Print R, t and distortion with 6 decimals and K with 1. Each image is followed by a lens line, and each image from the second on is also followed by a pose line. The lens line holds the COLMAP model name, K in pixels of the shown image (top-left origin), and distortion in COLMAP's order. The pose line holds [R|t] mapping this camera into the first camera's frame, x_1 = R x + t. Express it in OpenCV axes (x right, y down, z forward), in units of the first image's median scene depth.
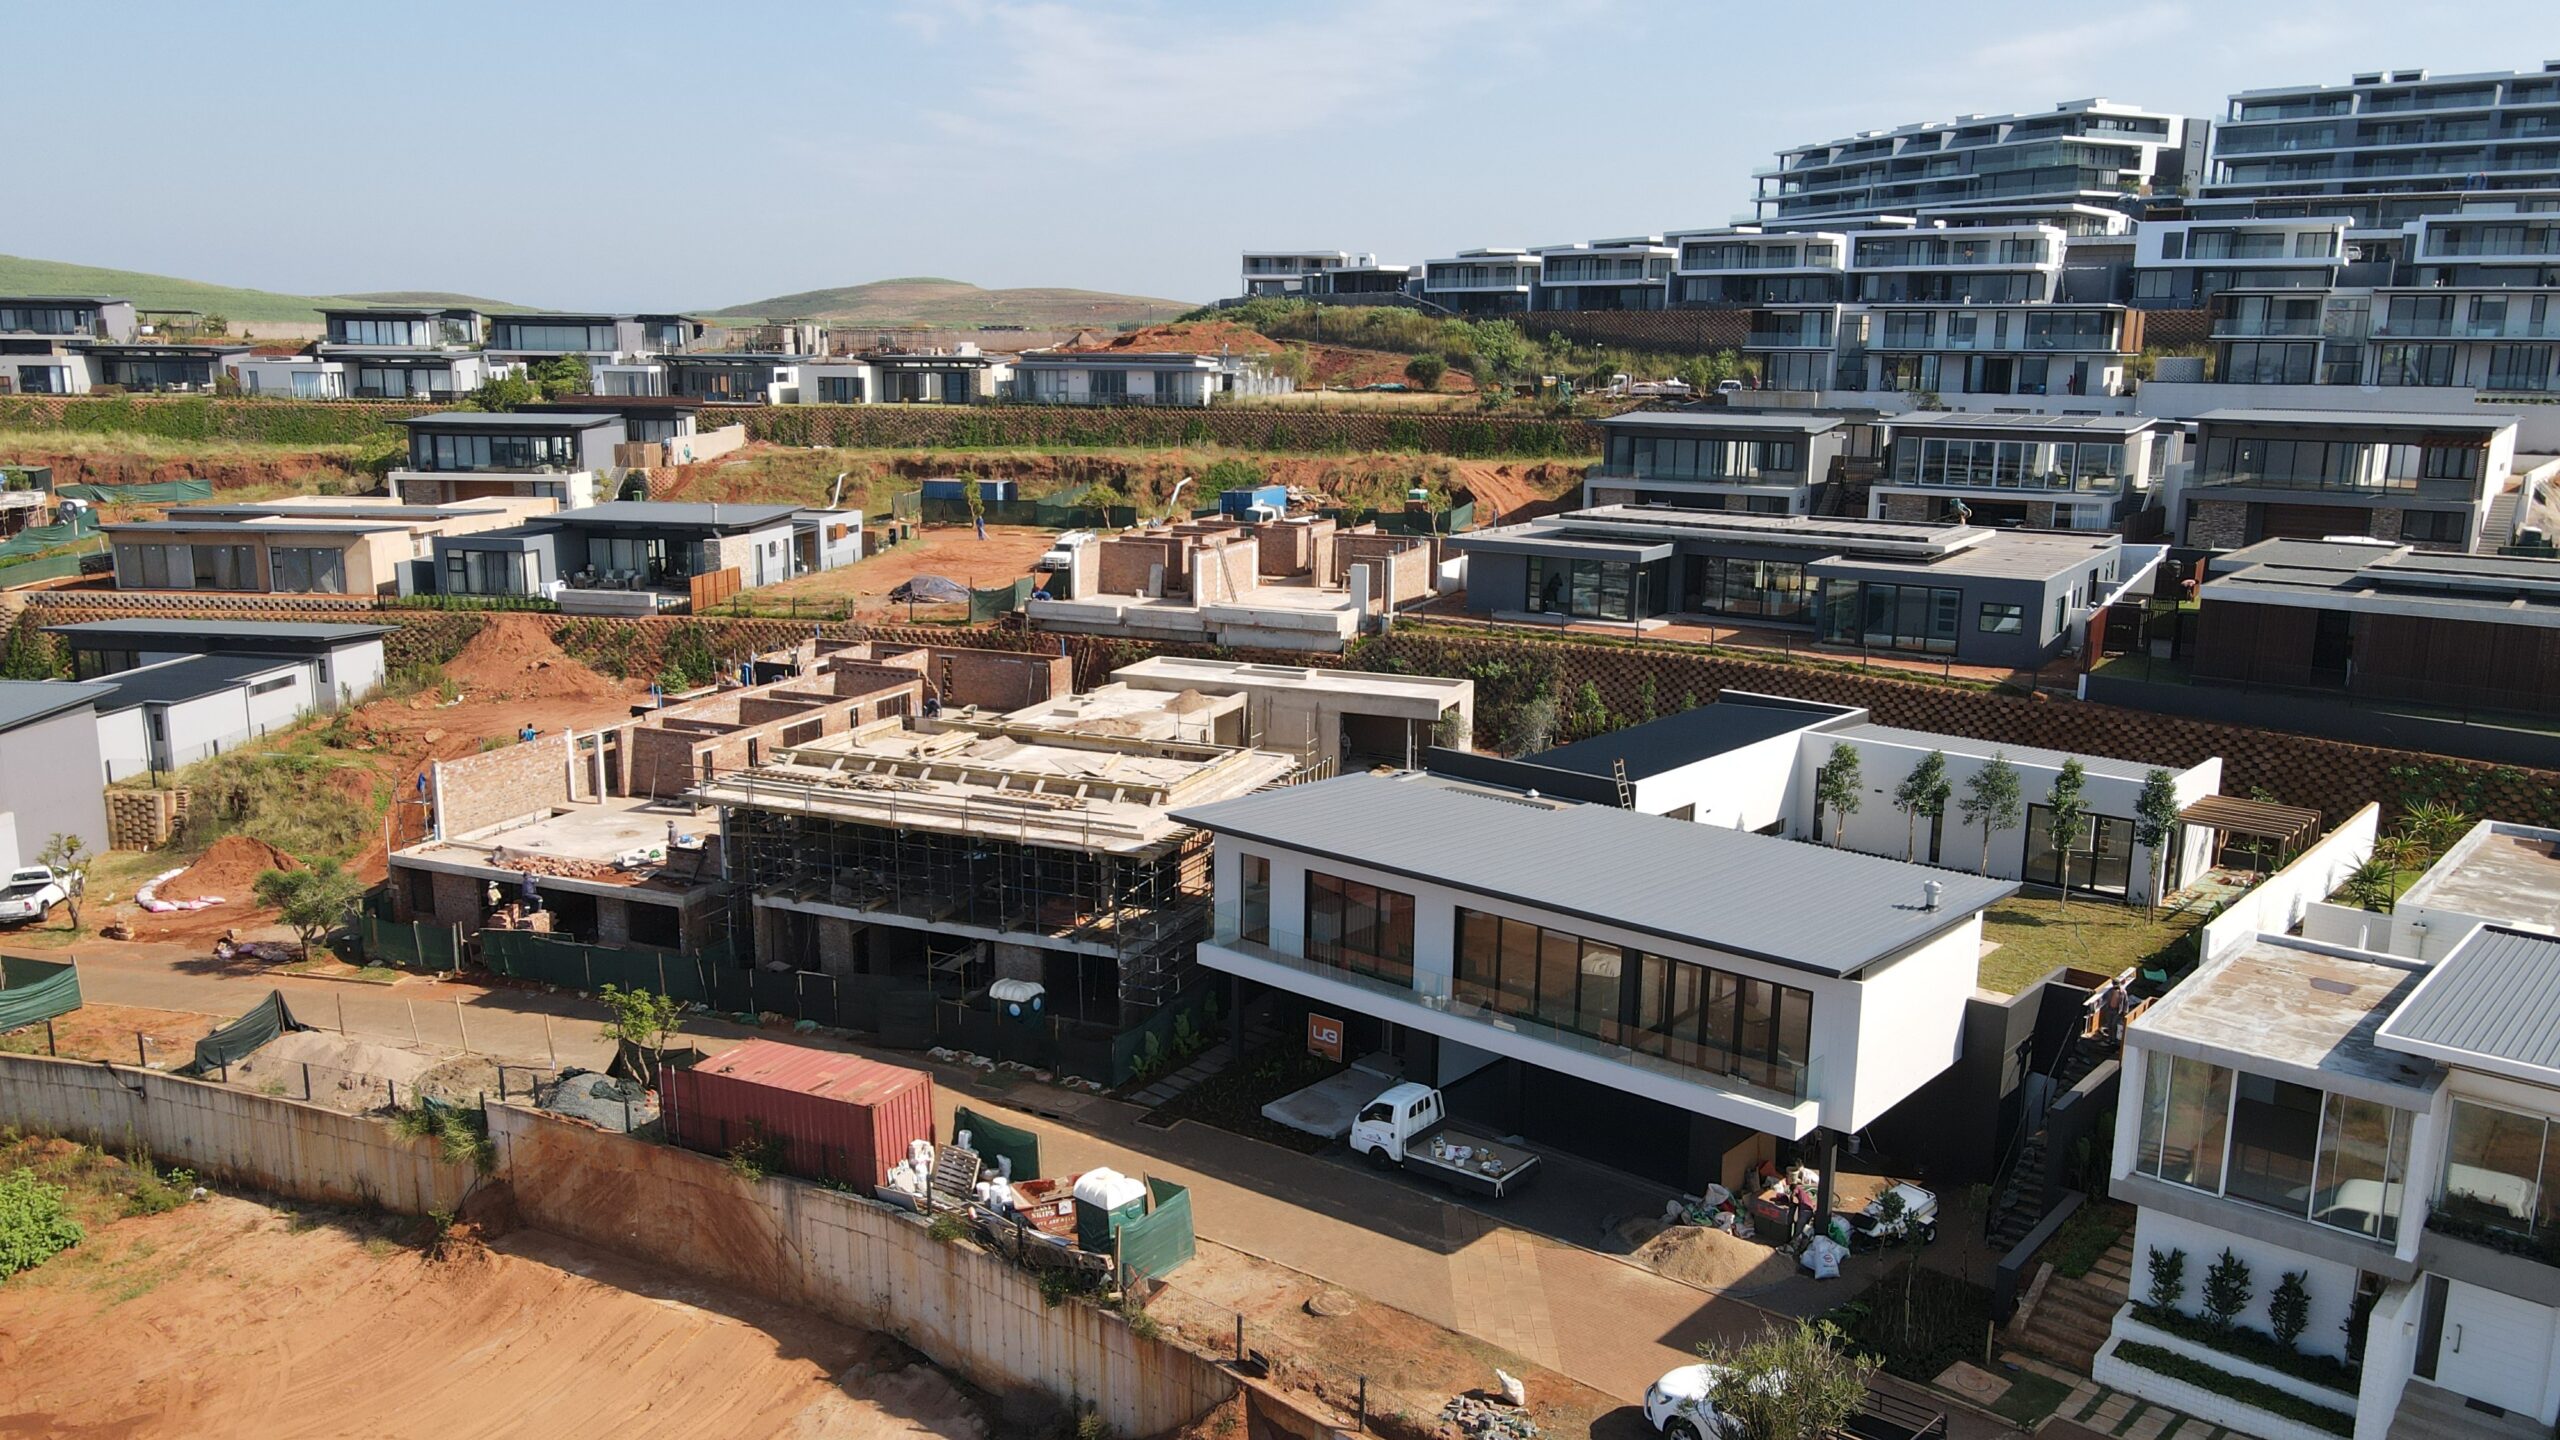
lens RADIAL K [[1884.8, 0, 1281.1], [0, 1884.8, 736.9], [0, 0, 1]] dist [0.004329, 0.011005]
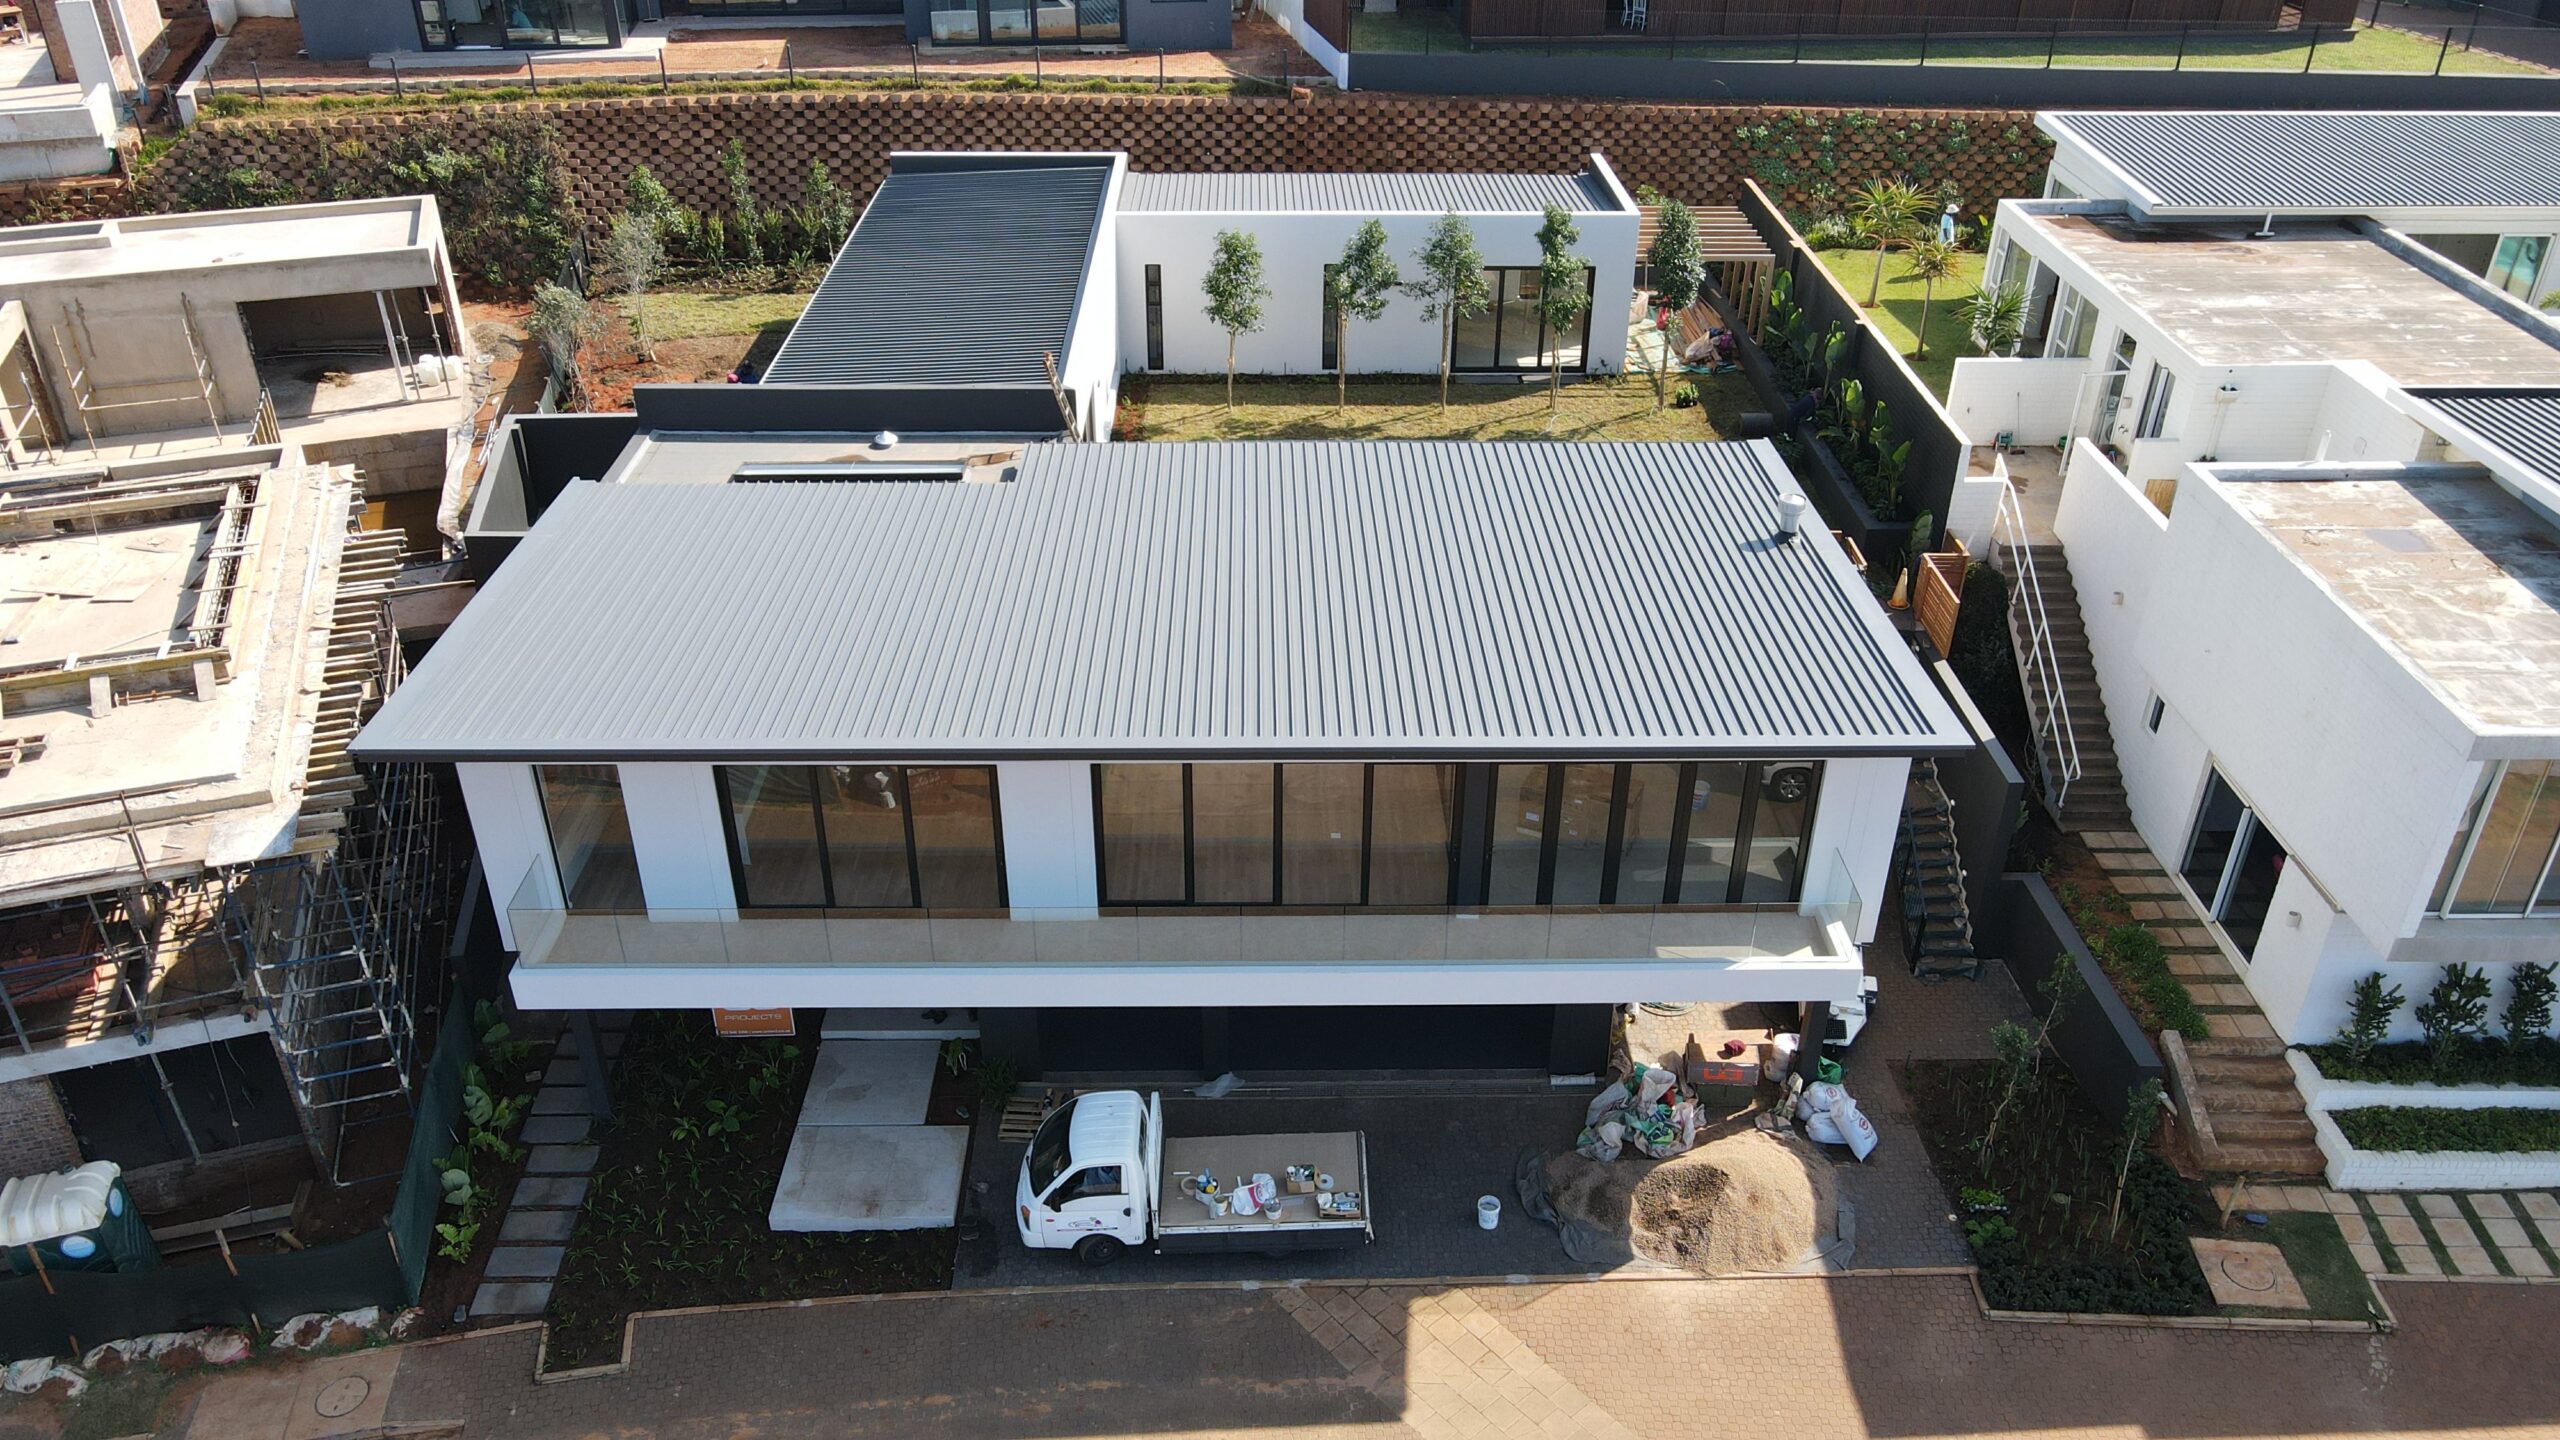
lens RADIAL K [[1884.8, 0, 1281.1], [0, 1884.8, 736.9], [0, 0, 1]] dist [0.004329, 0.011005]
pose [[0.744035, -0.351983, 0.567908, -0.127784], [0.137397, 0.912421, 0.385500, -0.087416], [-0.653860, -0.208797, 0.727235, 0.468252]]
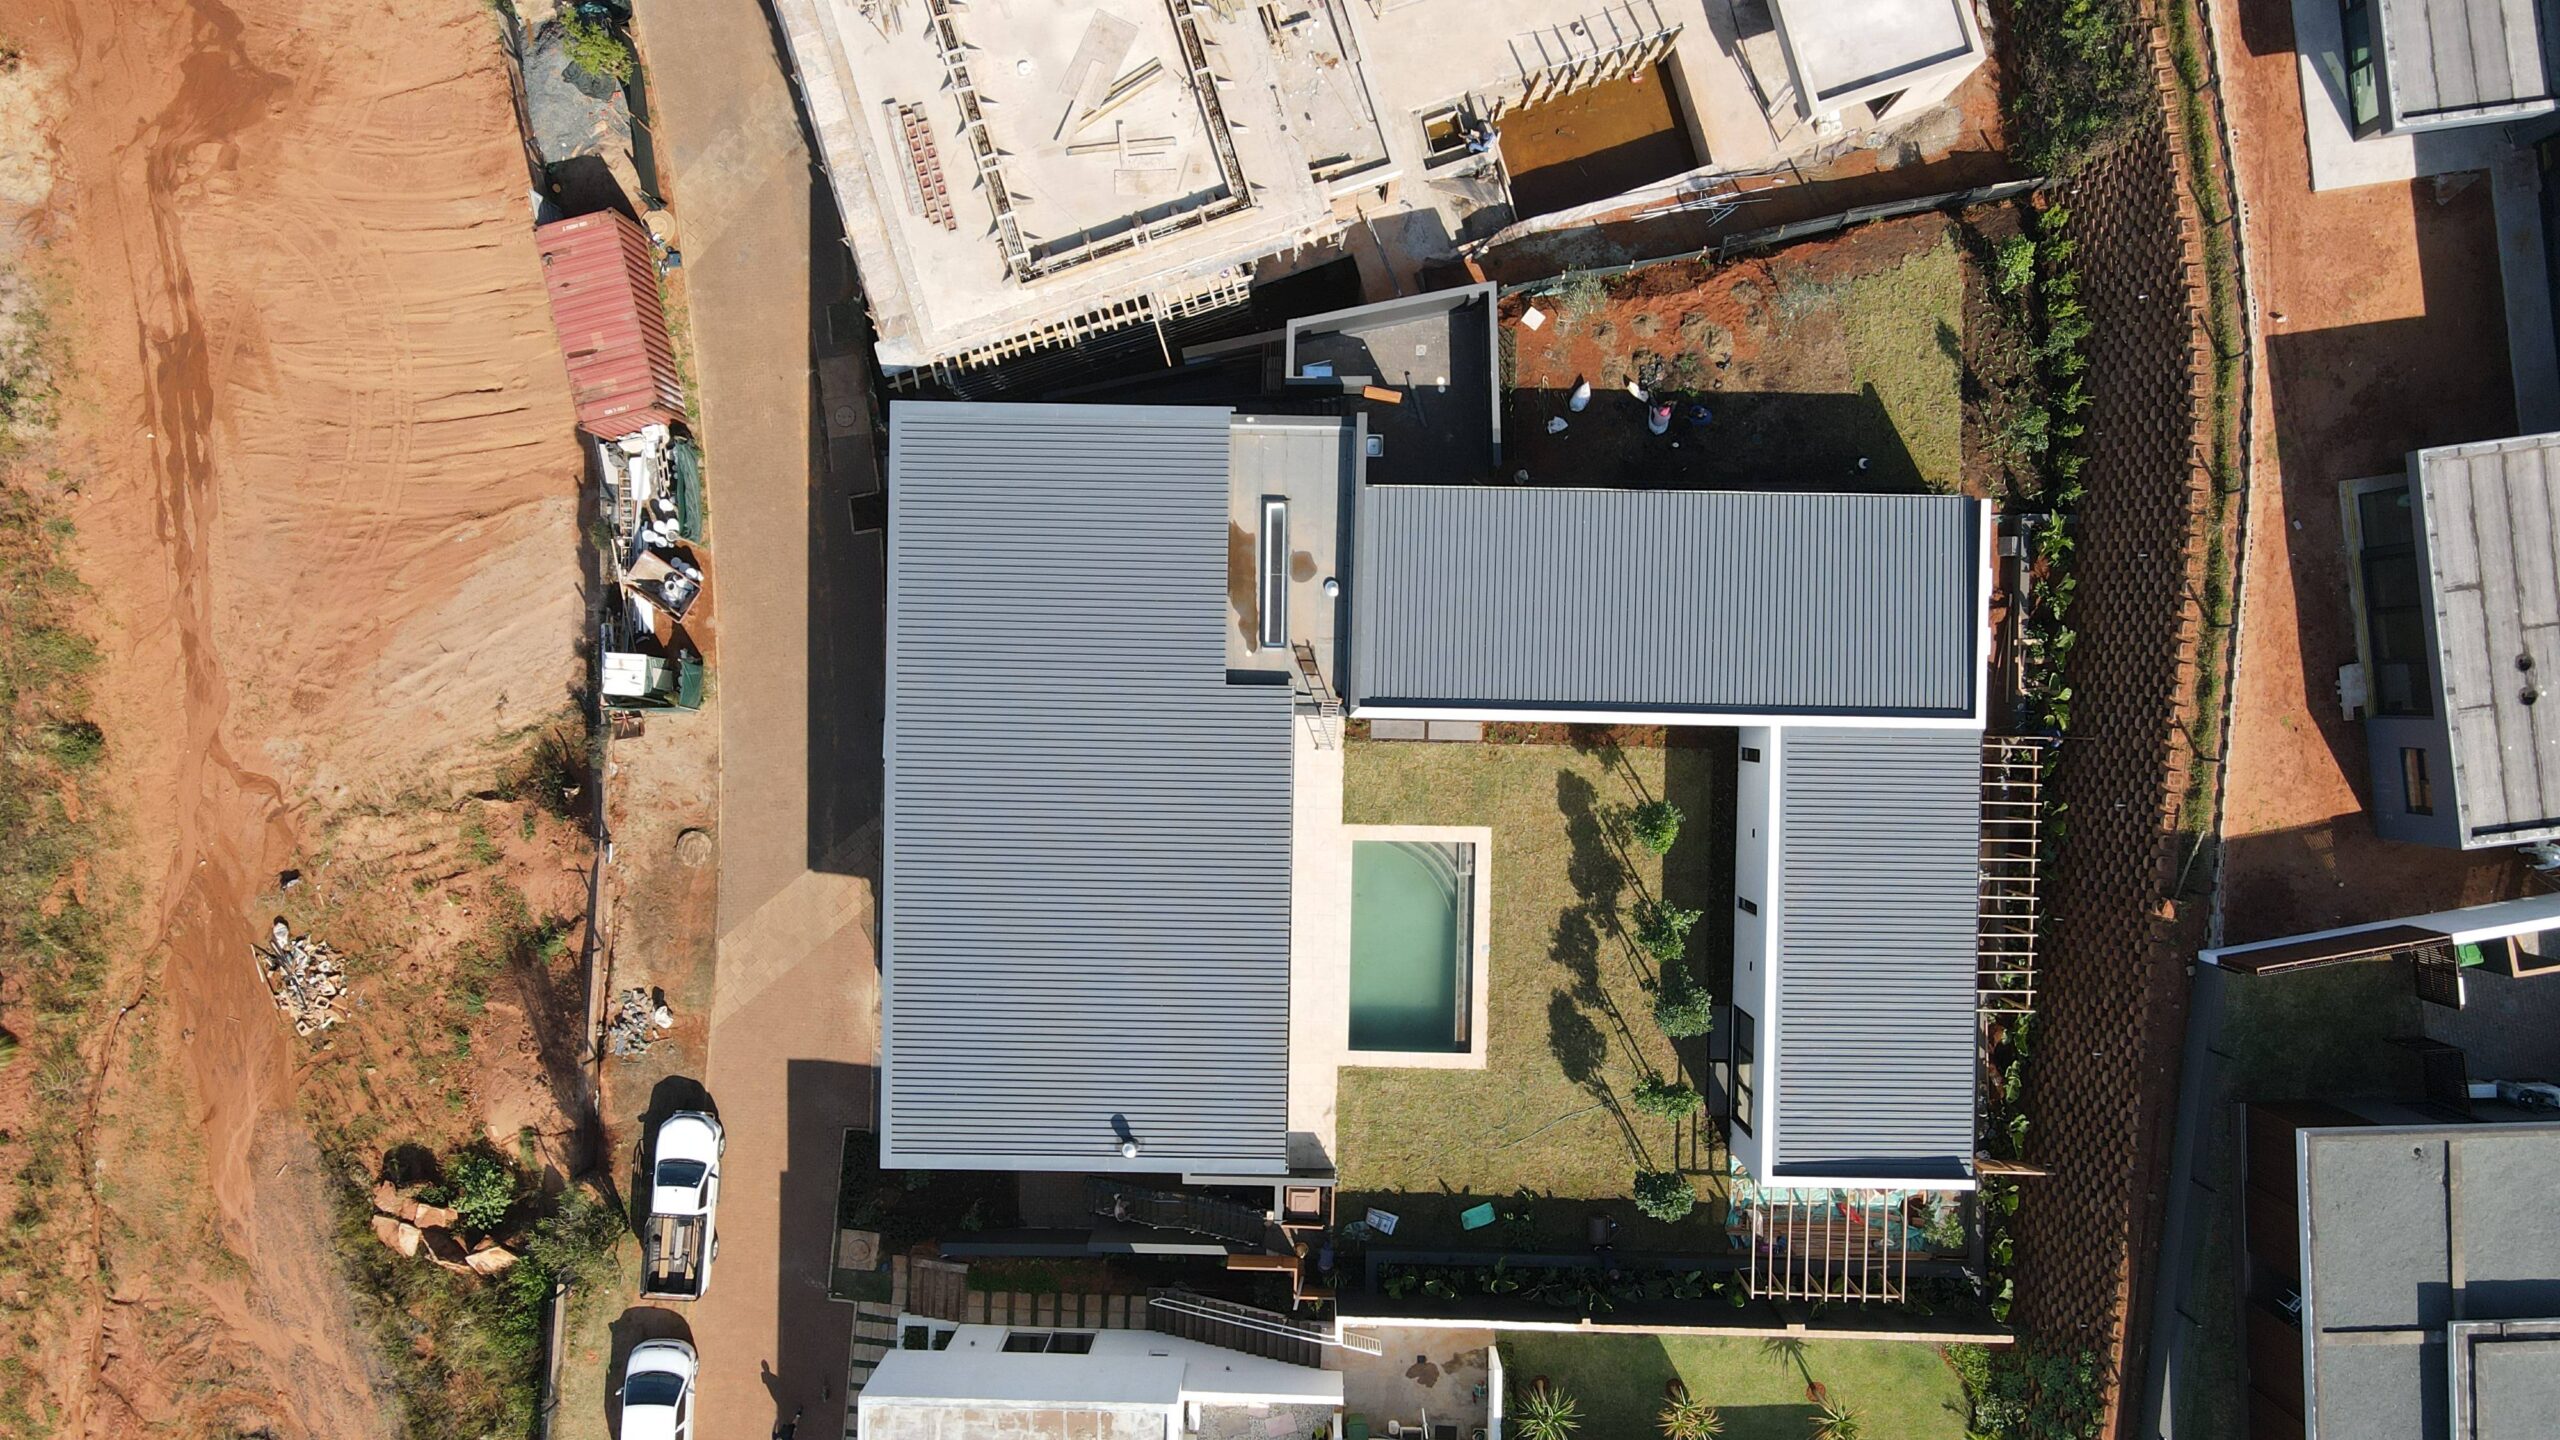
lens RADIAL K [[1885.0, 0, 1282.0], [0, 1885.0, 734.6], [0, 0, 1]] dist [-0.036250, 0.095331]
pose [[0.642023, 0.766666, -0.005563, 0.166474], [-0.130874, 0.116741, 0.984502, -0.756265], [0.755433, -0.631344, 0.175287, 0.760448]]
